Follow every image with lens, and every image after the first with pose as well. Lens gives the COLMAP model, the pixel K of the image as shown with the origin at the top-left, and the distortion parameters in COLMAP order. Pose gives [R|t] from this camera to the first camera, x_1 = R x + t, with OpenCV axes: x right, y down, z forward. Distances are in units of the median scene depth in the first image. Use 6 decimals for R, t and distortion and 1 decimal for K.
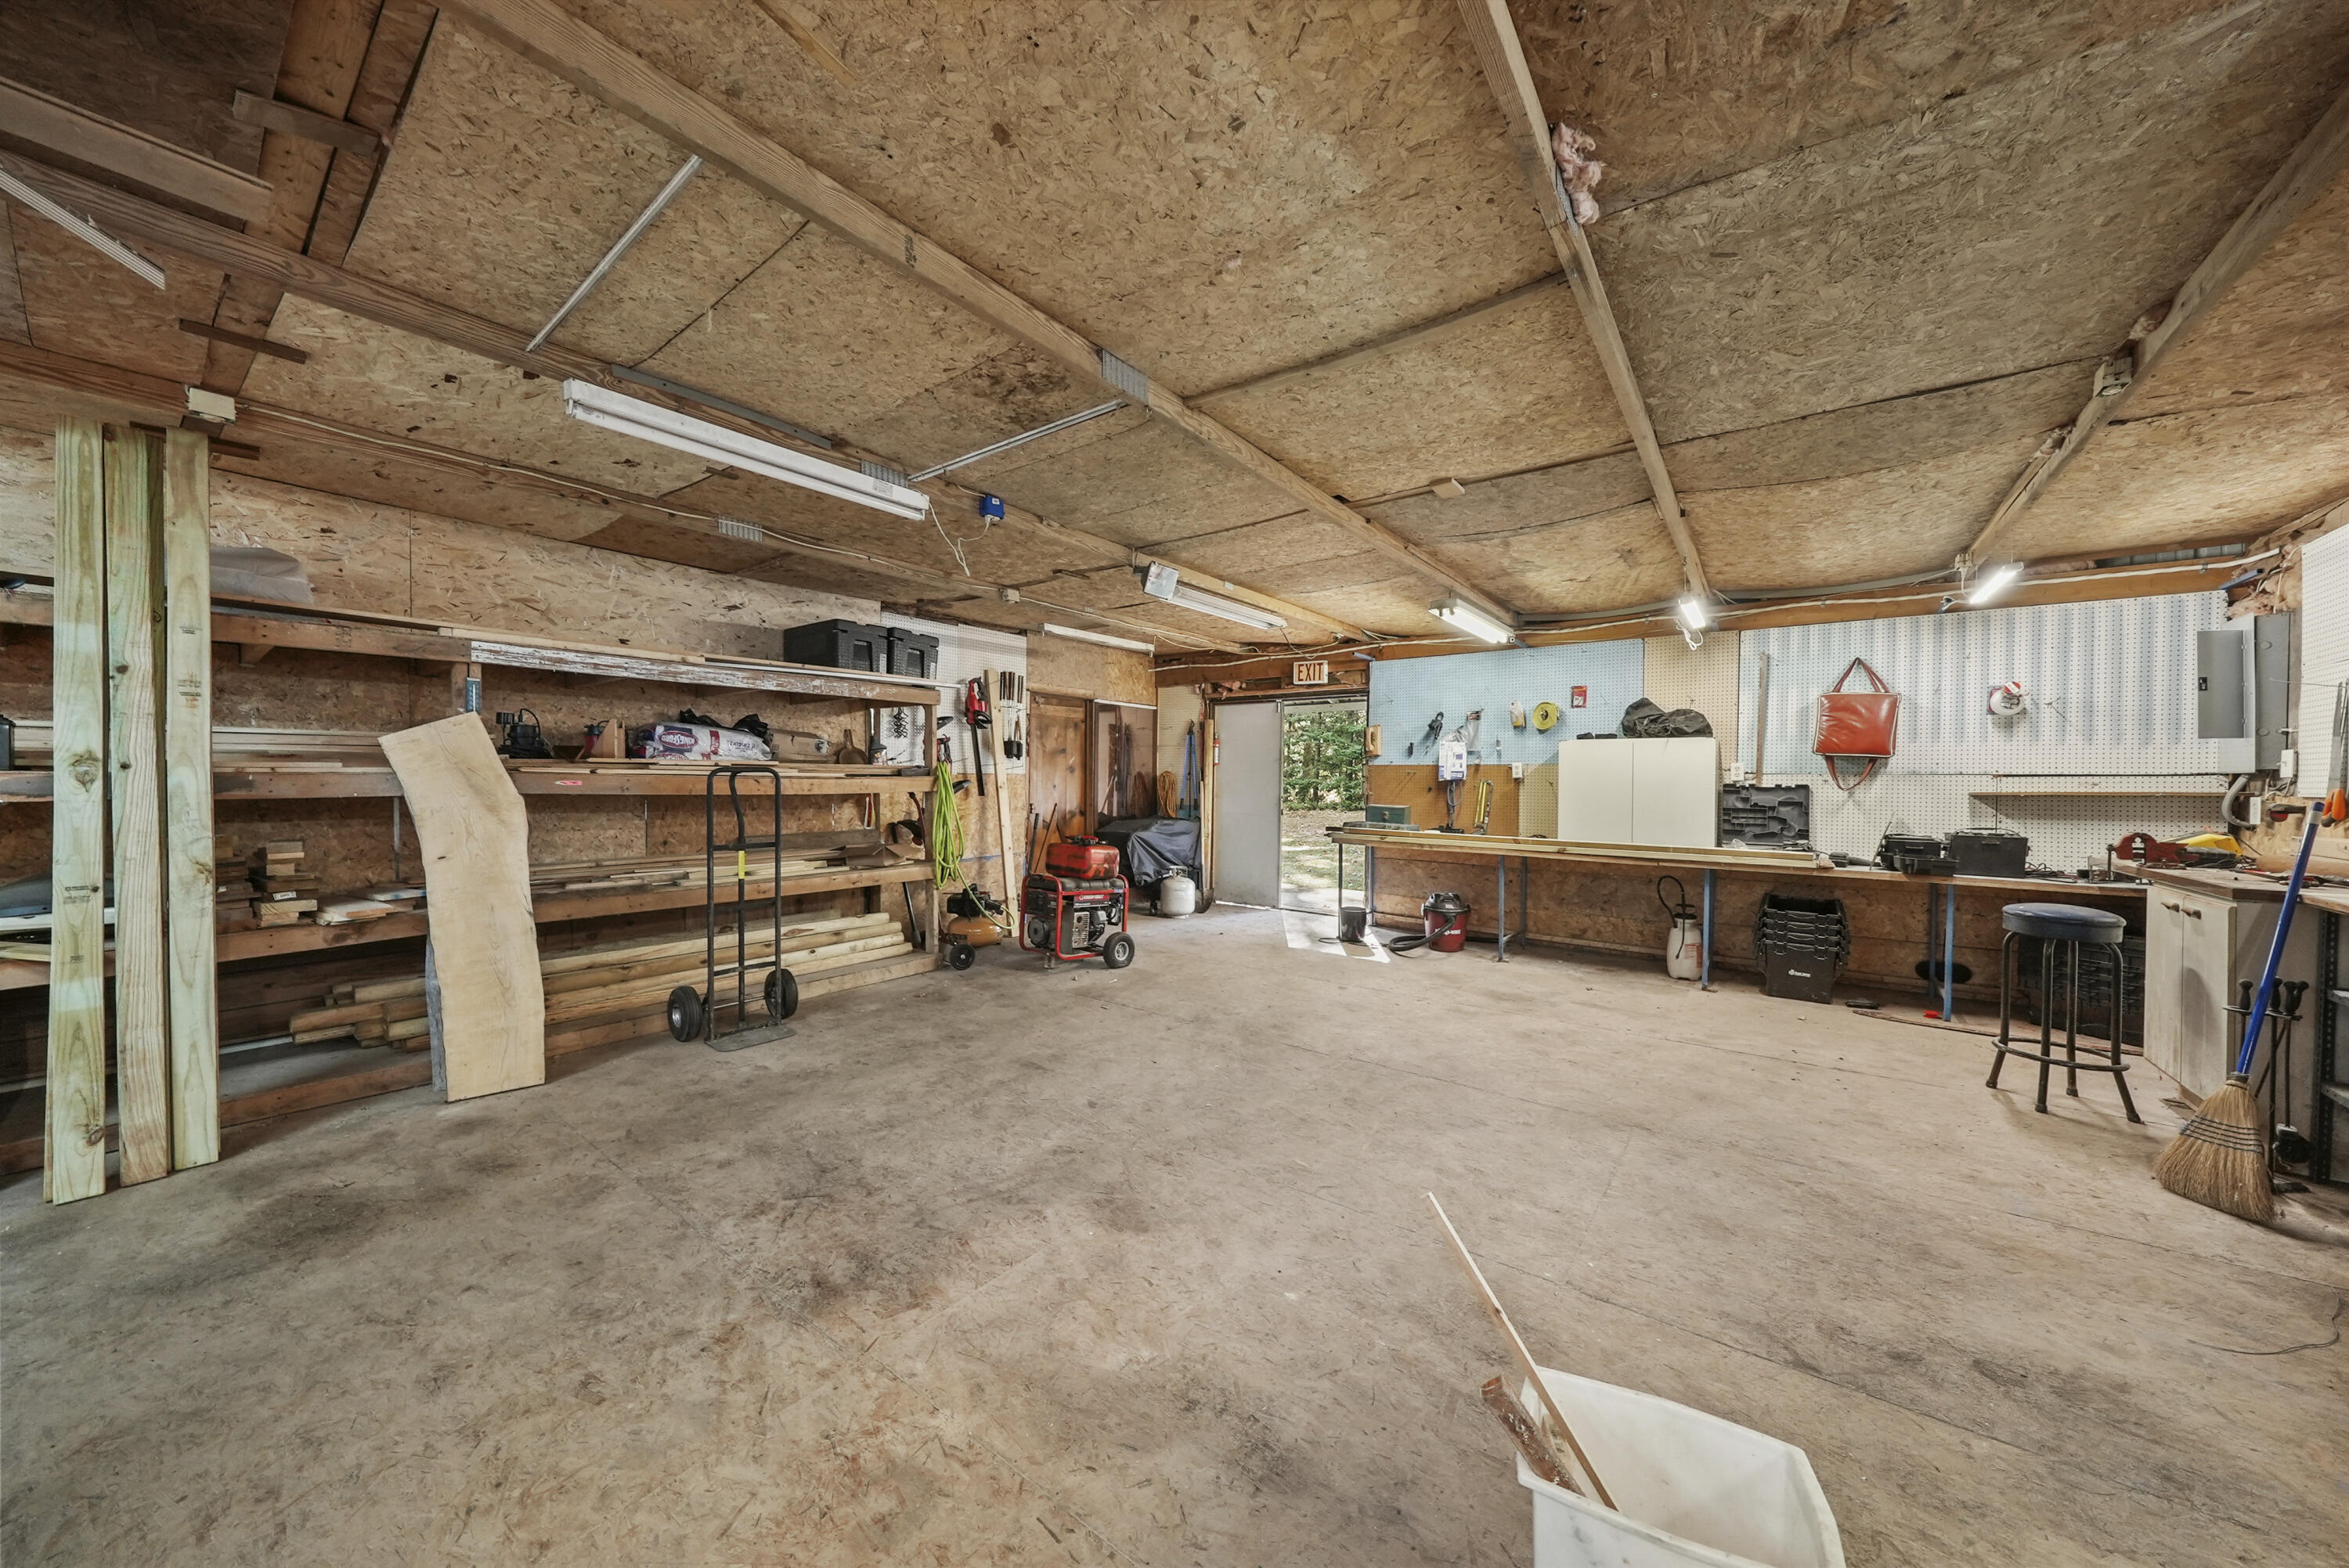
lens RADIAL K [[825.1, 0, 1177.0], [0, 825.1, 785.6], [0, 0, 1]] dist [-0.004480, 0.000158]
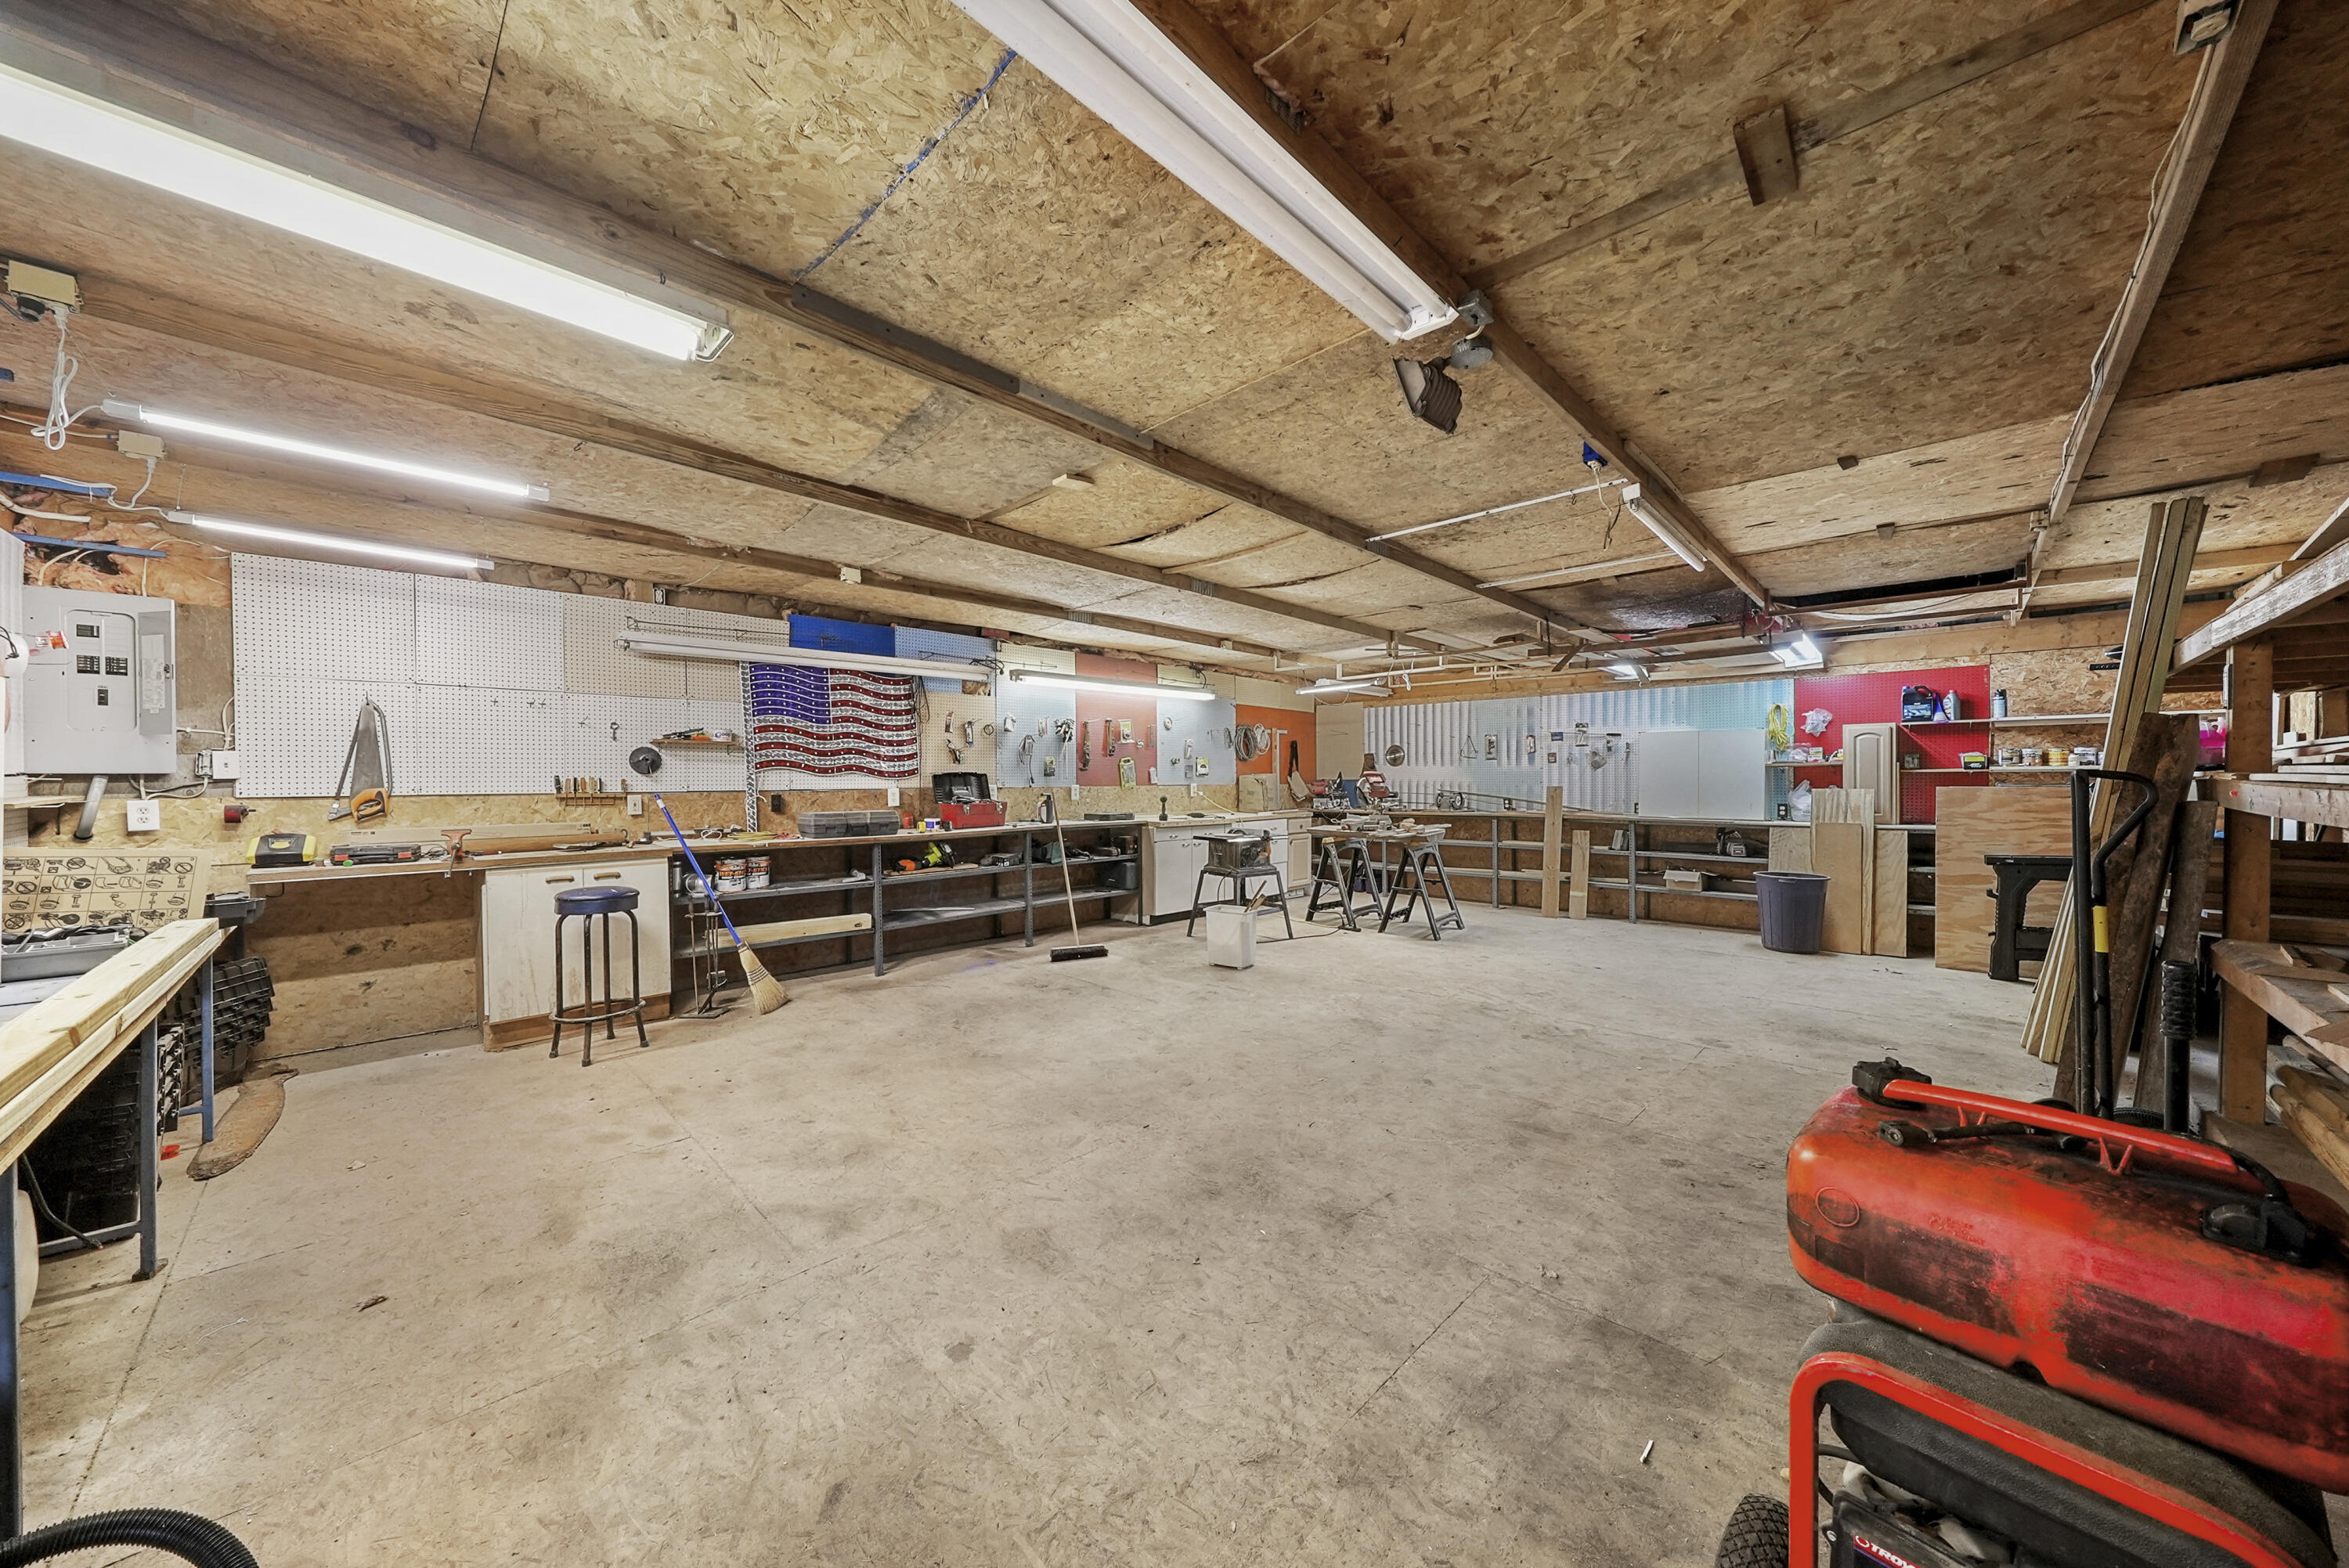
lens RADIAL K [[825.1, 0, 1171.3], [0, 825.1, 782.7], [0, 0, 1]] dist [-0.004480, 0.000158]
pose [[-0.991498, -0.003643, 0.130073, 0.105766], [-0.001916, 0.999908, 0.013397, -0.026762], [-0.130110, 0.013034, -0.991414, 2.379639]]
